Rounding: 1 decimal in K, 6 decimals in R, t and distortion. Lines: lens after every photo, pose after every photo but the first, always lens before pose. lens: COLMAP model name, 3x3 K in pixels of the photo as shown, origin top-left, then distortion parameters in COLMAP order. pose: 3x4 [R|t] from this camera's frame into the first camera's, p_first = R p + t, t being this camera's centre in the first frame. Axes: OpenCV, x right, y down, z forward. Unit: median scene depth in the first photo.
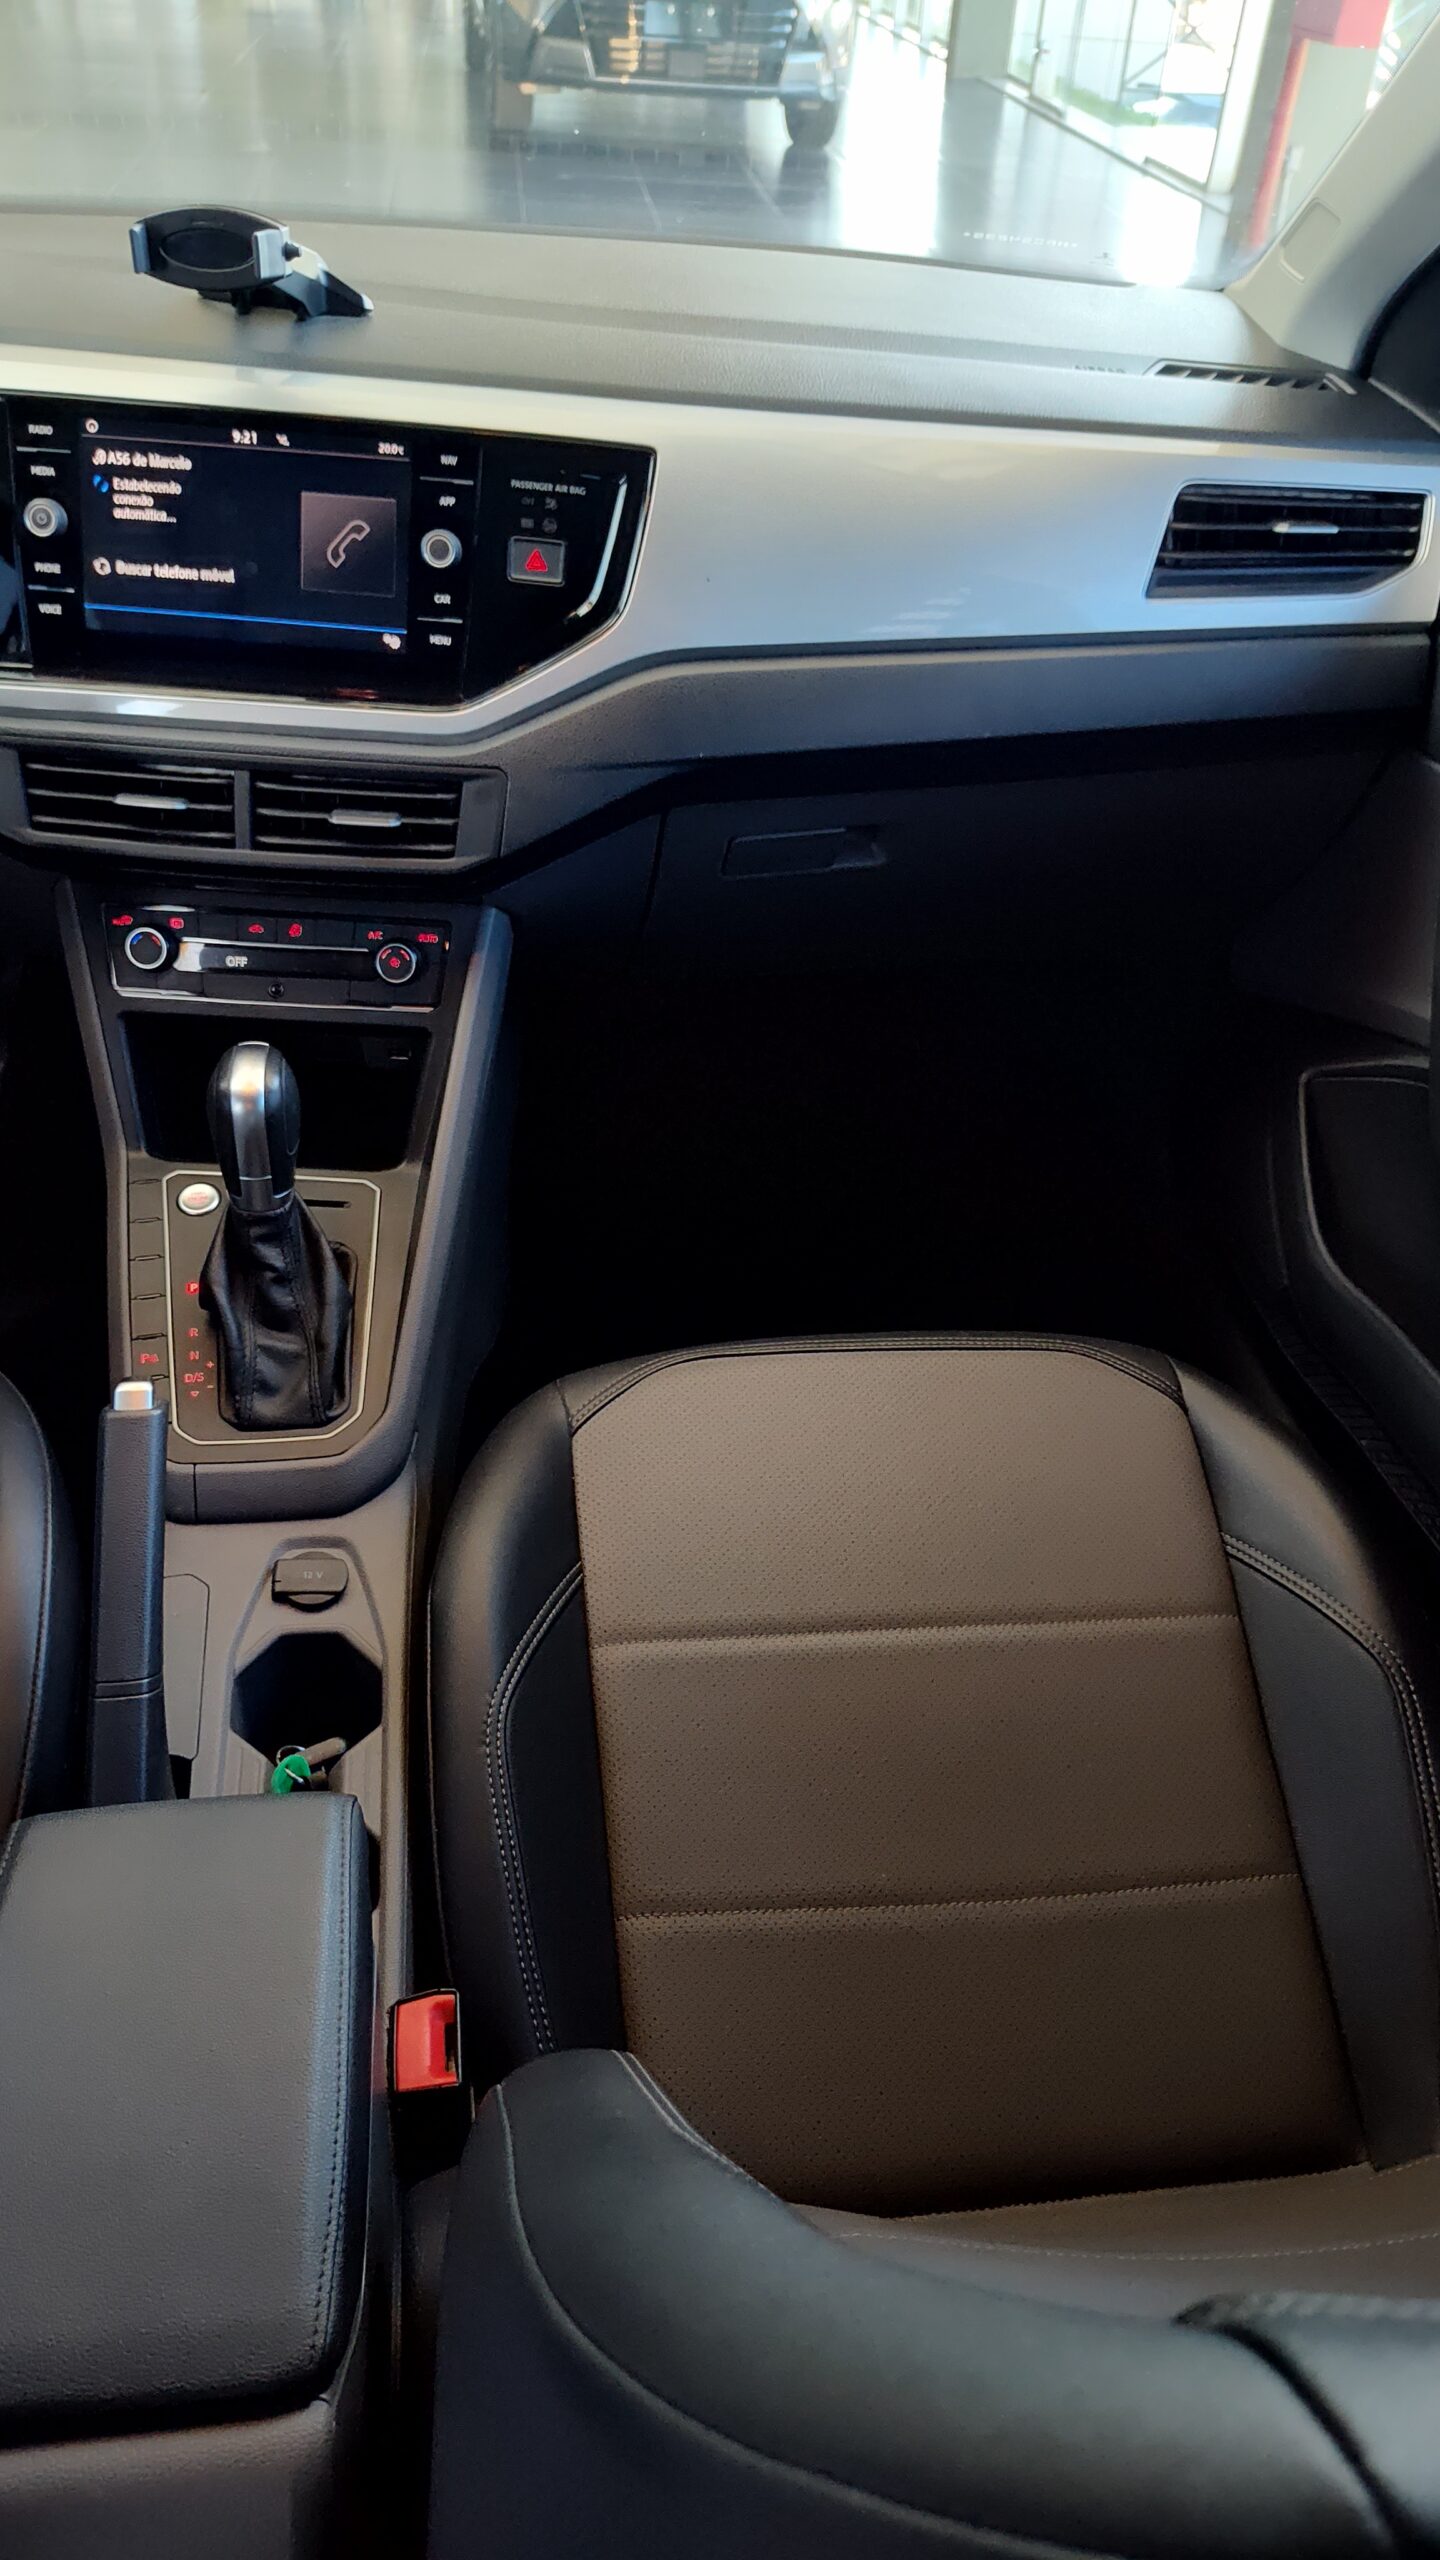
lens RADIAL K [[1786.3, 0, 716.7], [0, 1786.3, 1318.5], [0, 0, 1]] dist [-0.000078, -0.003236]
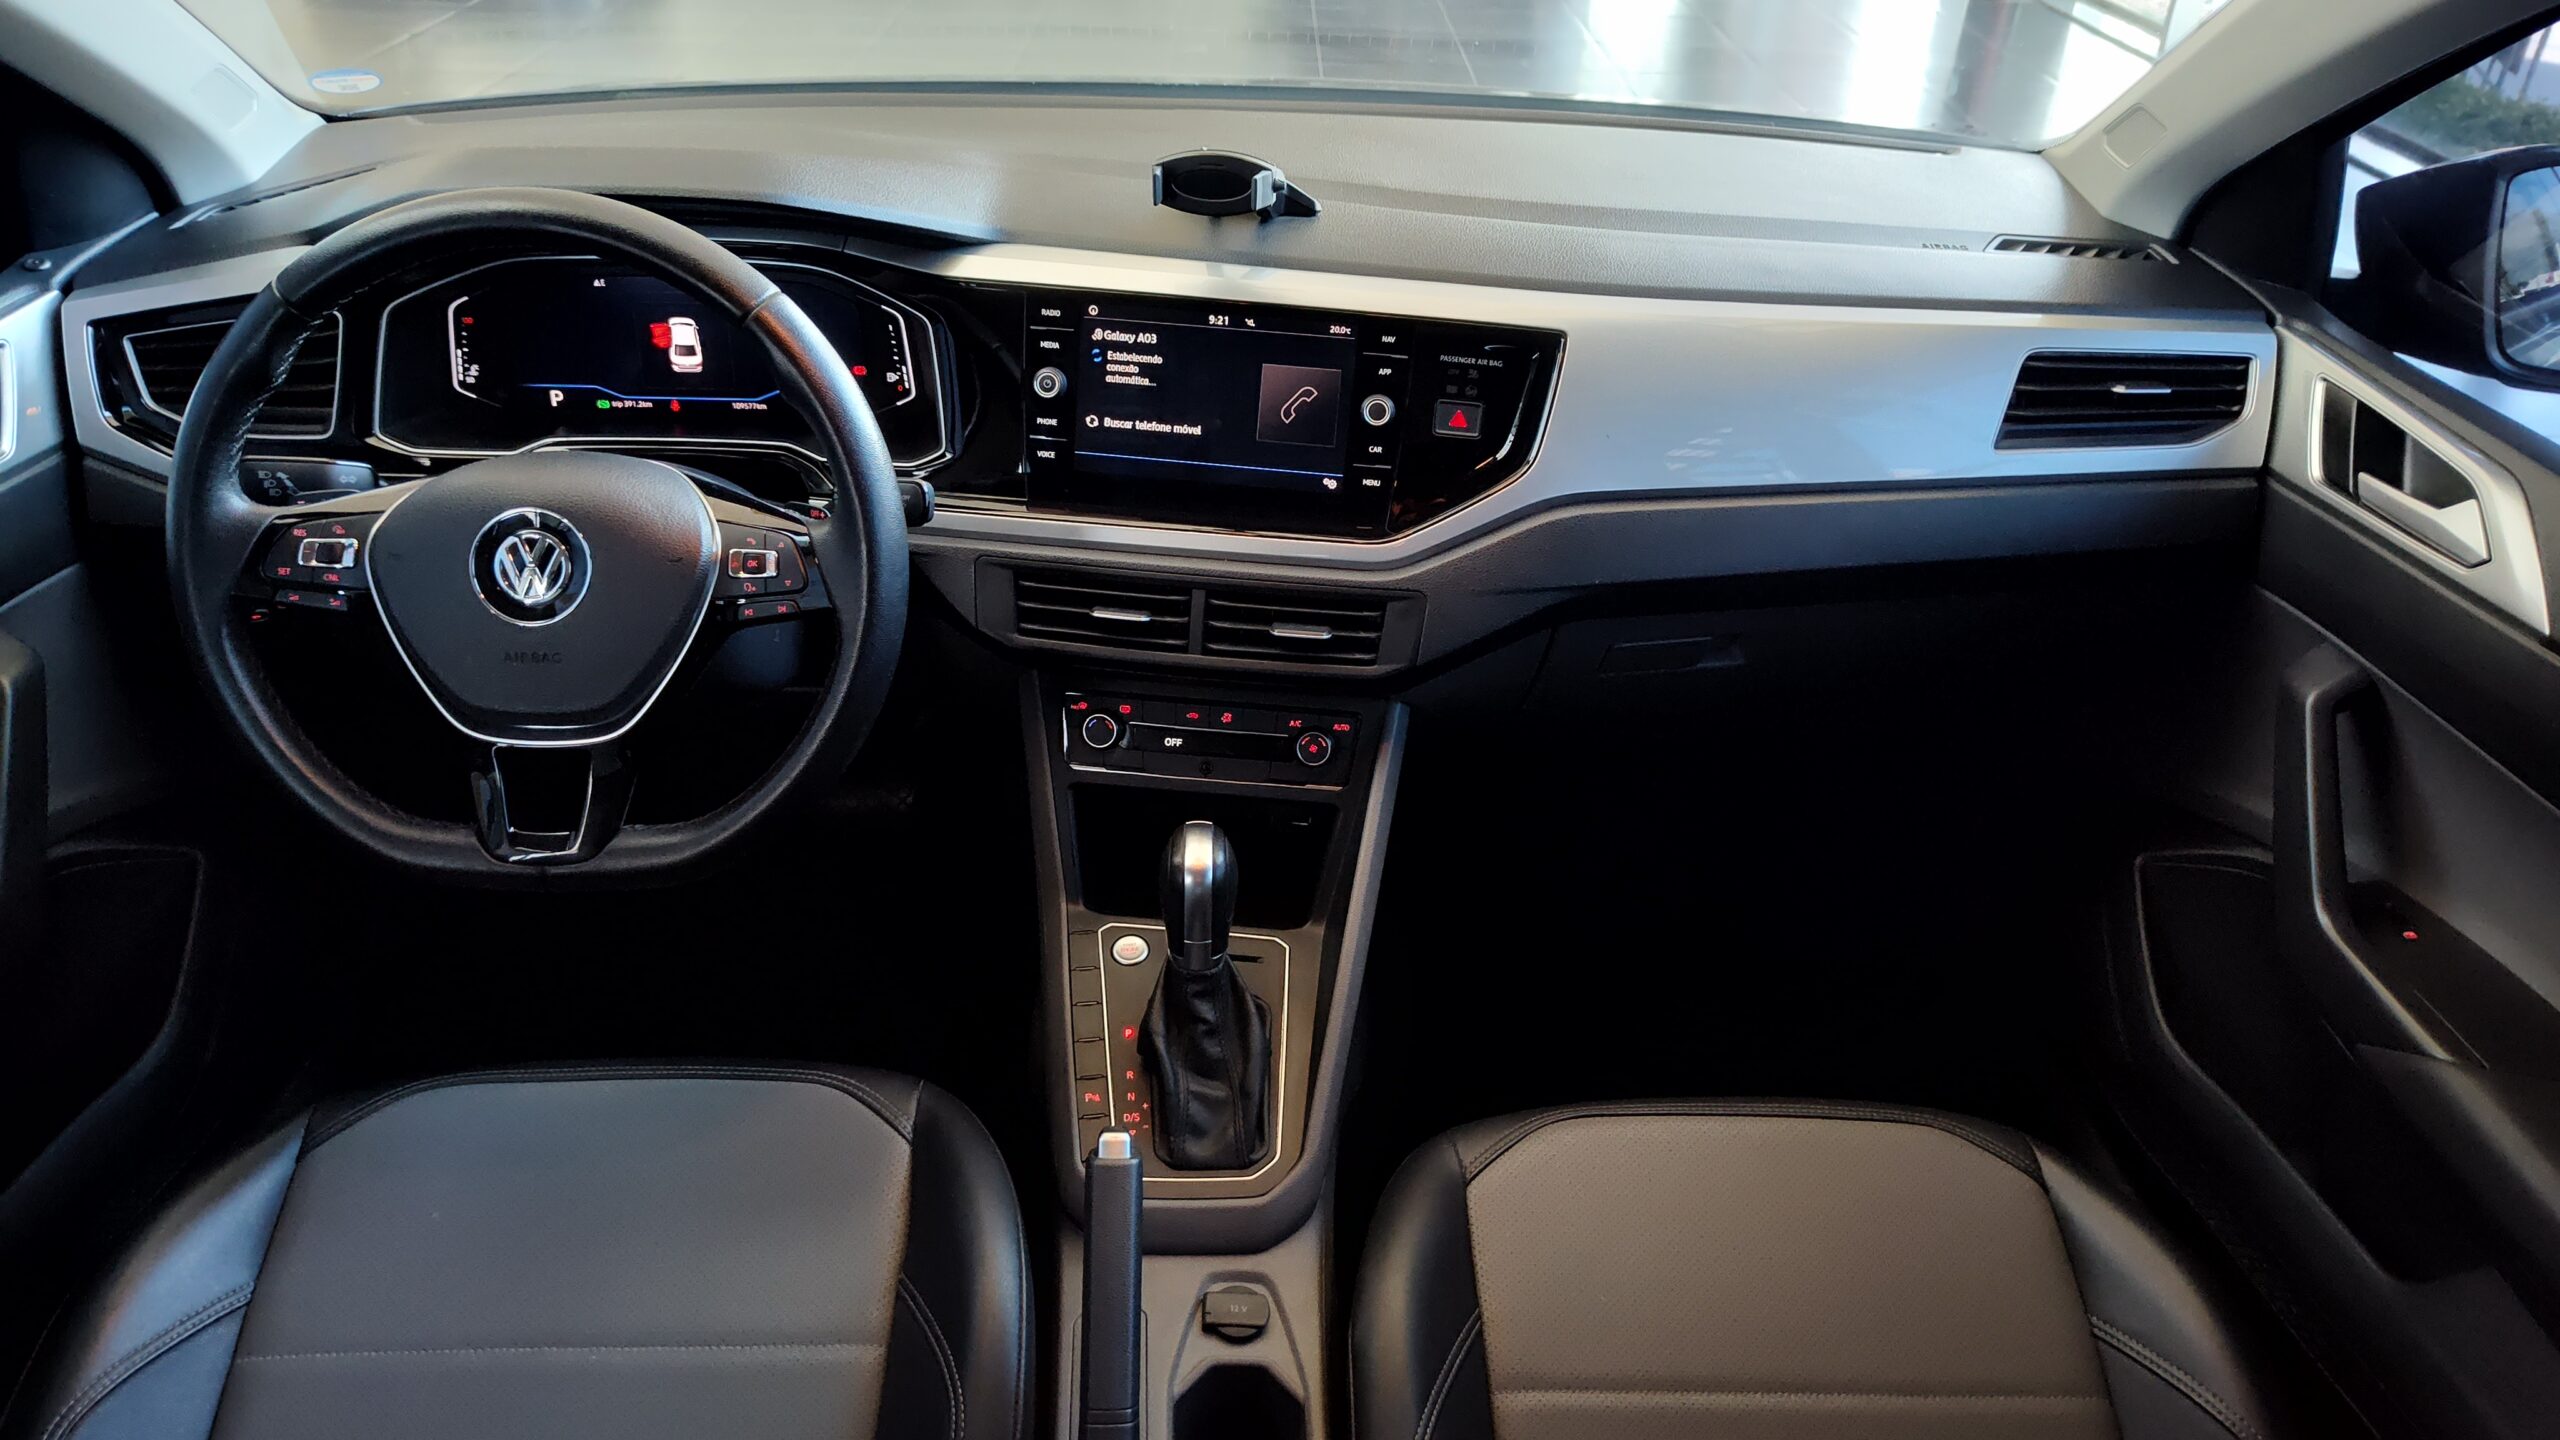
lens RADIAL K [[1794.5, 0, 1280.1], [0, 1794.5, 730.8], [0, 0, 1]] dist [0.029551, -0.028026]
pose [[0.995367, 0.025936, -0.092586, -0.101439], [-0.038934, 0.989178, -0.141464, -0.050974], [0.087915, 0.144413, 0.985604, -0.138846]]
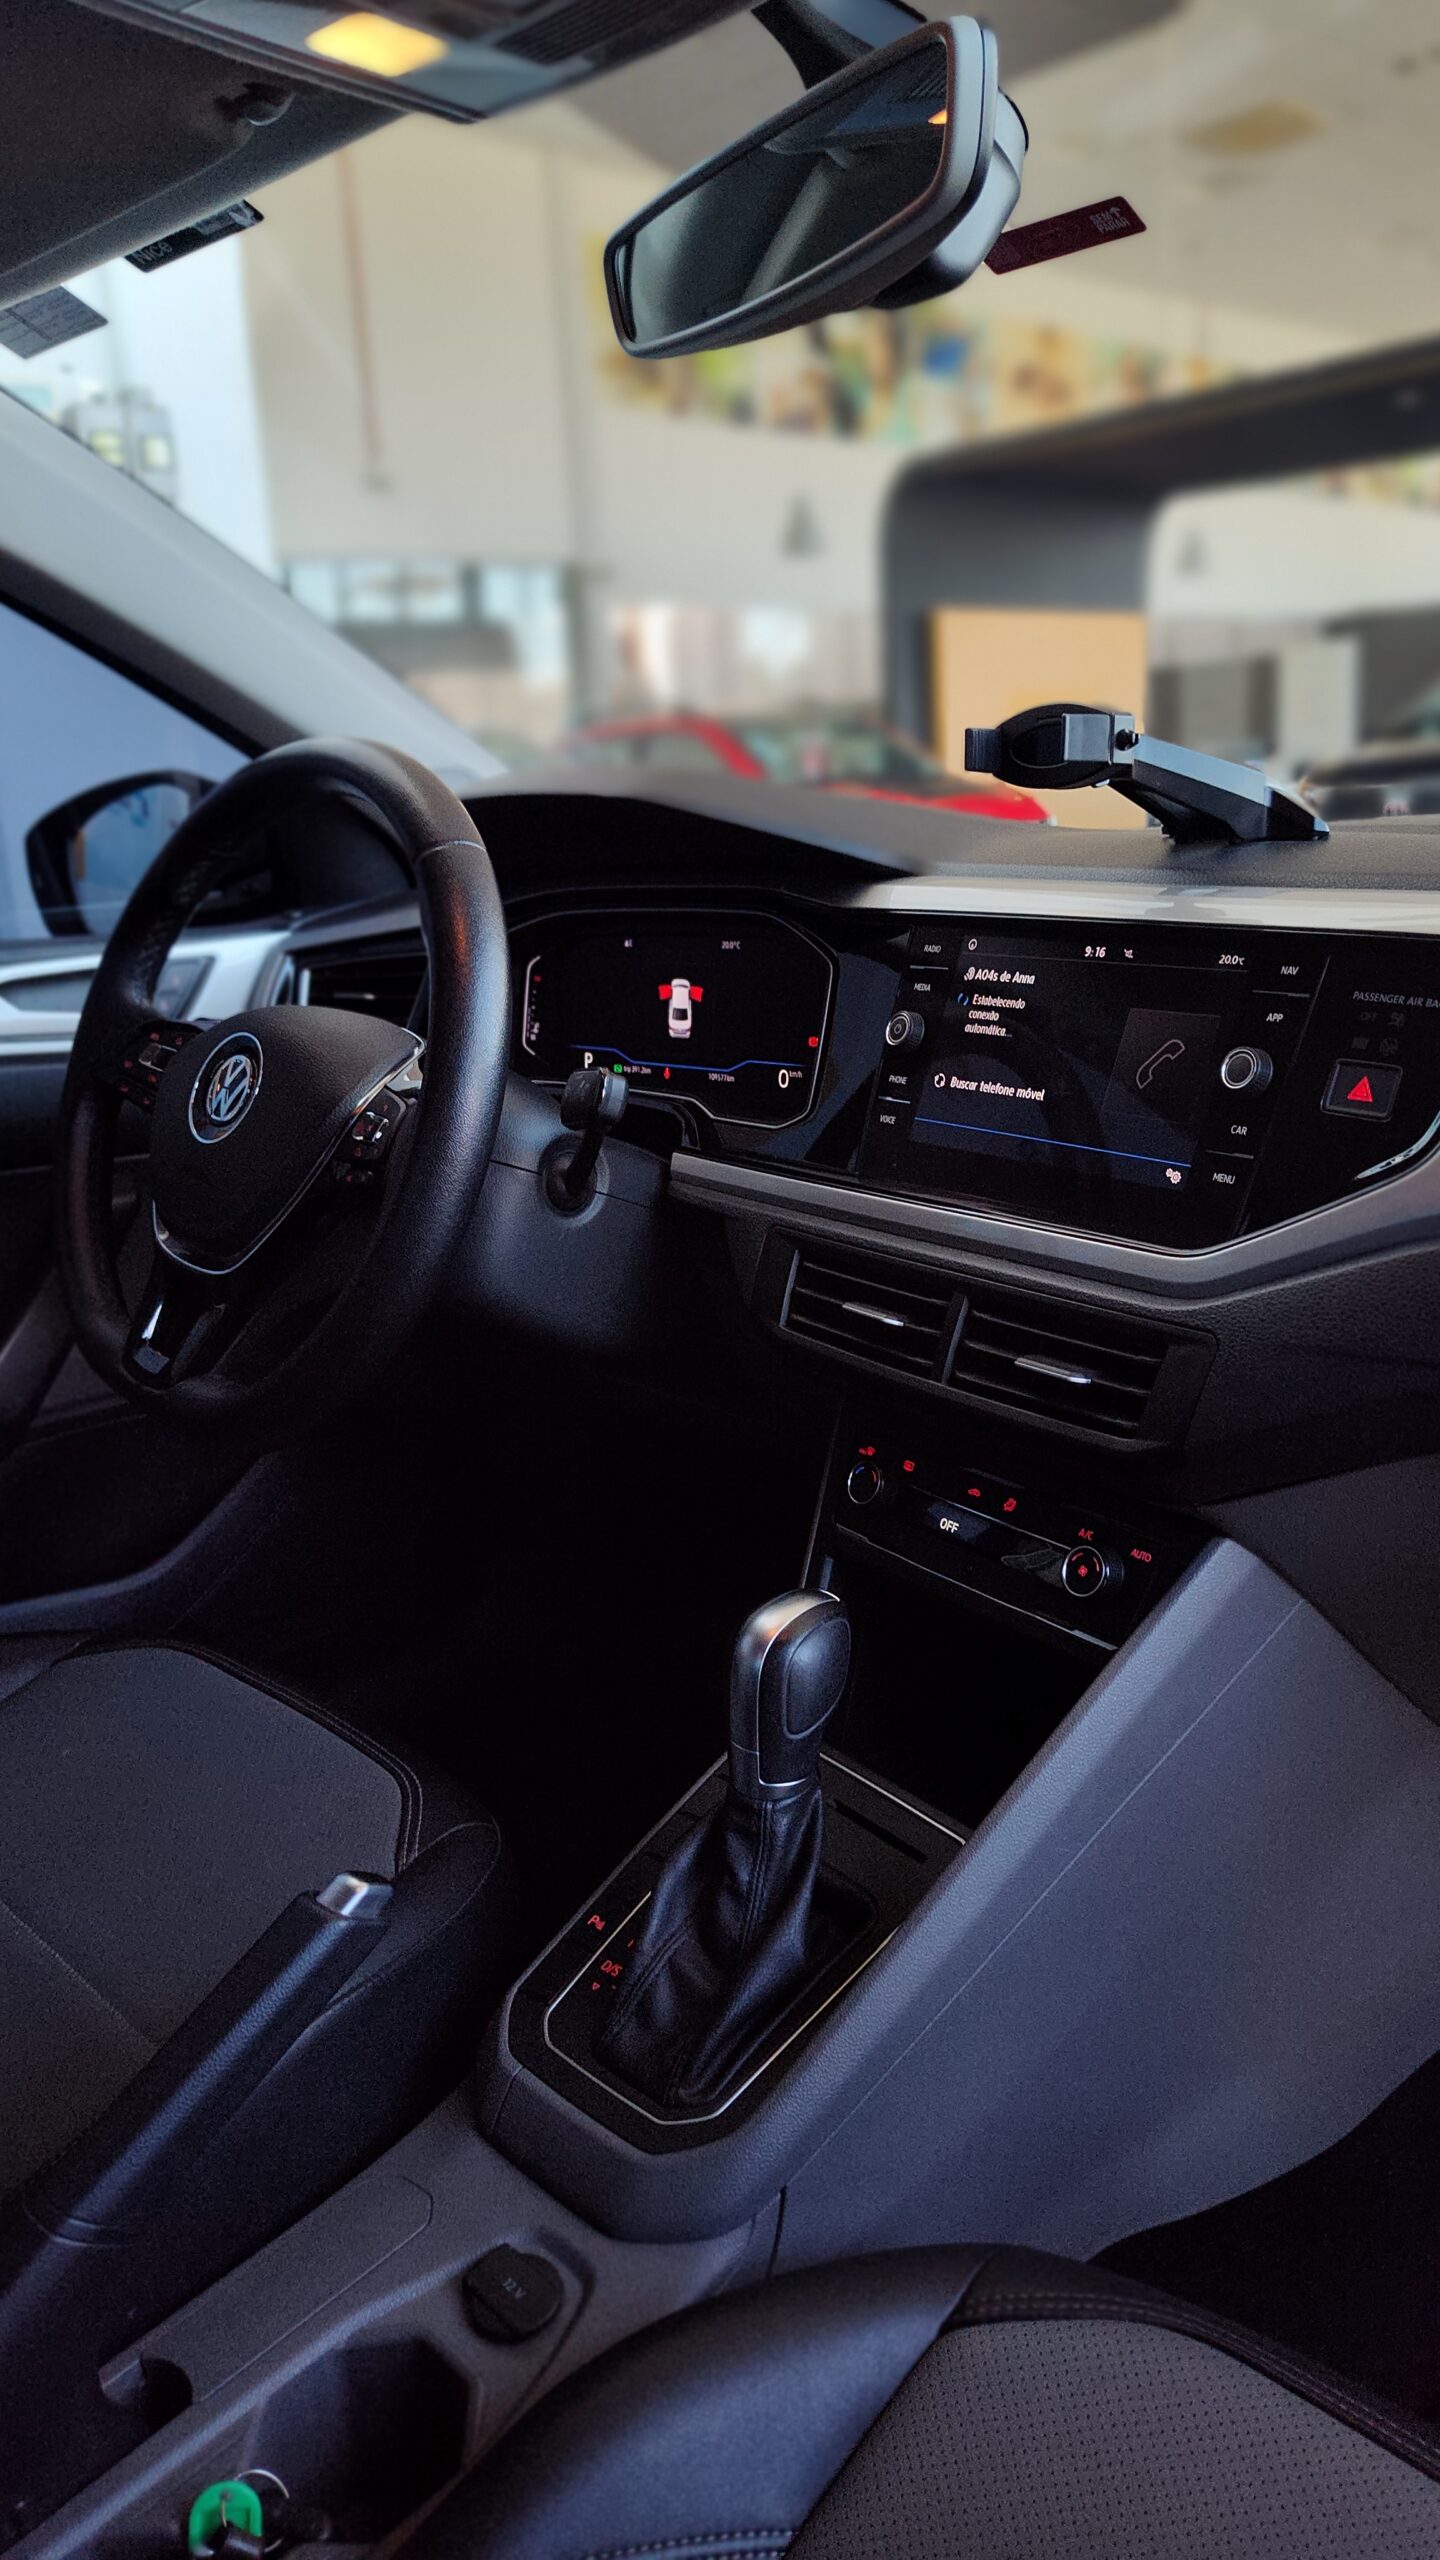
lens RADIAL K [[1794.5, 0, 707.0], [0, 1794.5, 1262.9], [0, 0, 1]] dist [0.029551, -0.028026]
pose [[0.594537, 0.109021, -0.796643, 0.329366], [-0.446986, 0.868382, -0.214748, -0.084682], [0.668378, 0.483764, 0.565016, 0.435233]]
